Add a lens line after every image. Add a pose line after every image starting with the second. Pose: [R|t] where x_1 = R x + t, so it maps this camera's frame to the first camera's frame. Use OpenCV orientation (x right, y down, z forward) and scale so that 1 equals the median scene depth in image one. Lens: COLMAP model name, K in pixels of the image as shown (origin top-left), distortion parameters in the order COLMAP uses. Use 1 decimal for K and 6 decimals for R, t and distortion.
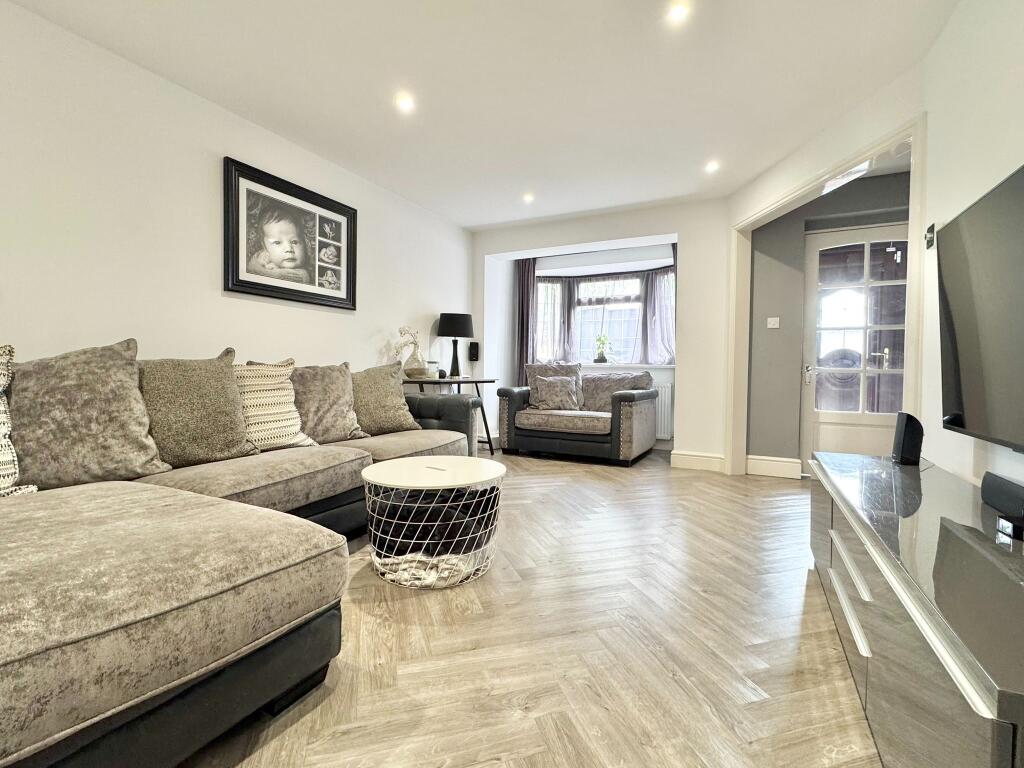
lens RADIAL K [[466.3, 0, 516.2], [0, 466.3, 377.3], [0, 0, 1]] dist [-0.001011, -0.000267]
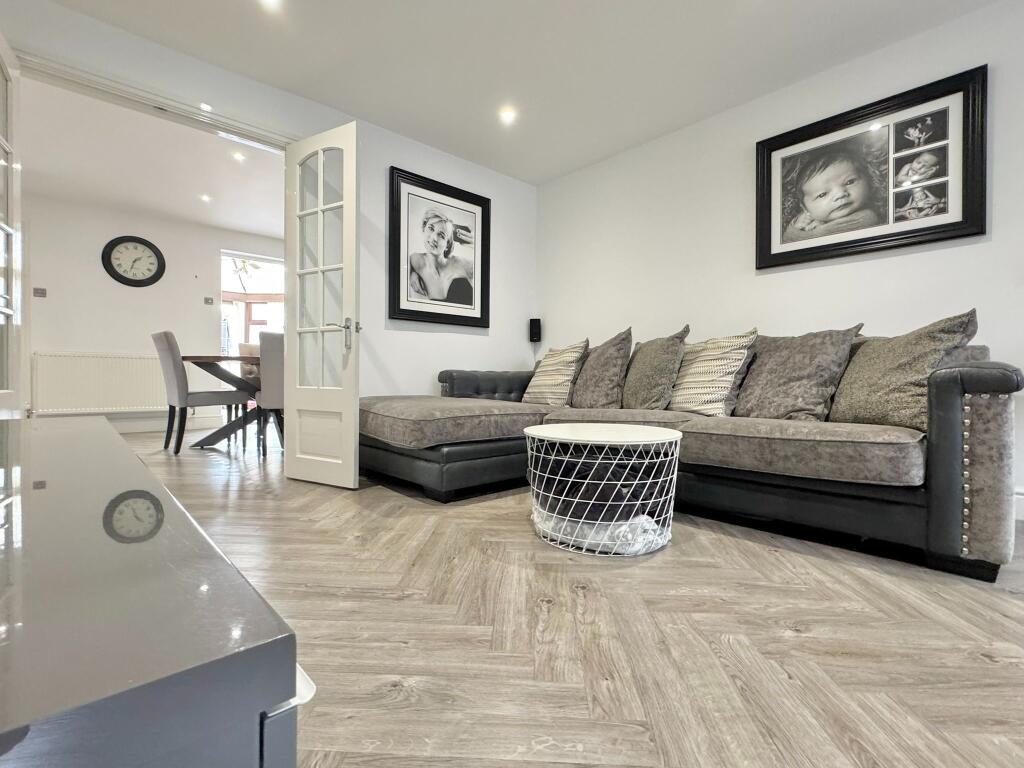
lens RADIAL K [[466.3, 0, 516.2], [0, 466.3, 377.3], [0, 0, 1]] dist [-0.001011, -0.000267]
pose [[-0.337531, 0.015358, -0.941189, 0.431389], [-0.001677, 0.999855, 0.016917, 0.032778], [0.941313, 0.007289, -0.337457, 0.641910]]
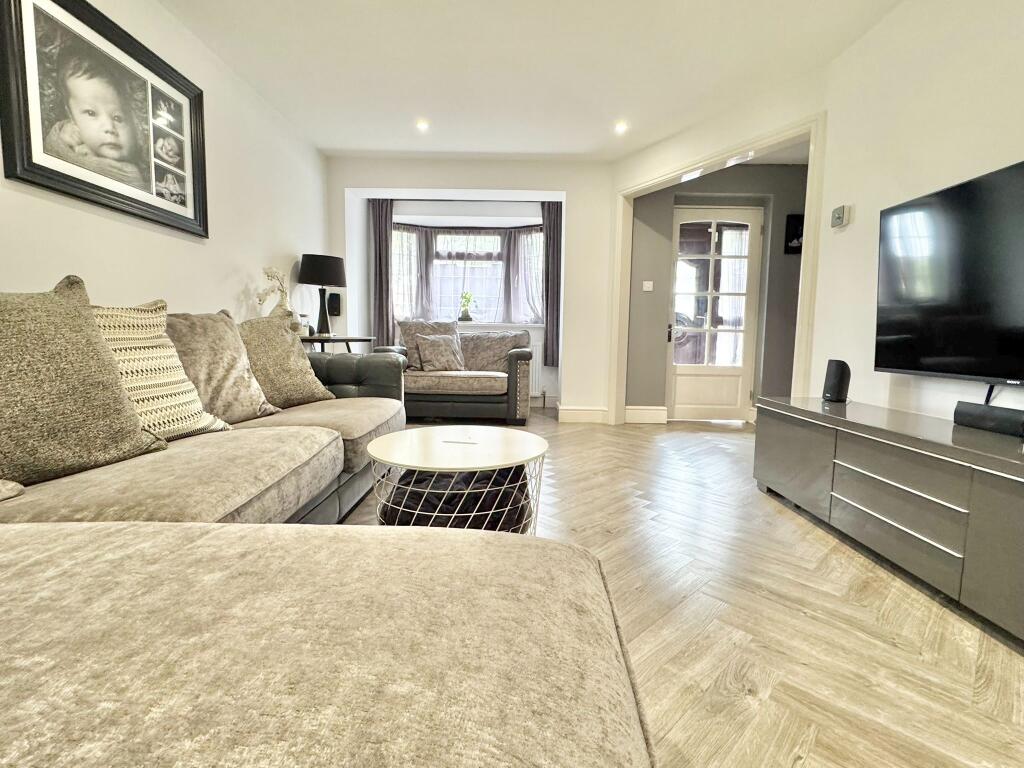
lens RADIAL K [[466.3, 0, 516.2], [0, 466.3, 377.3], [0, 0, 1]] dist [-0.001011, -0.000267]
pose [[0.897294, -0.035821, 0.439977, -0.244961], [0.000755, 0.996825, 0.079618, 0.011774], [-0.441432, -0.071108, 0.894473, 0.142297]]
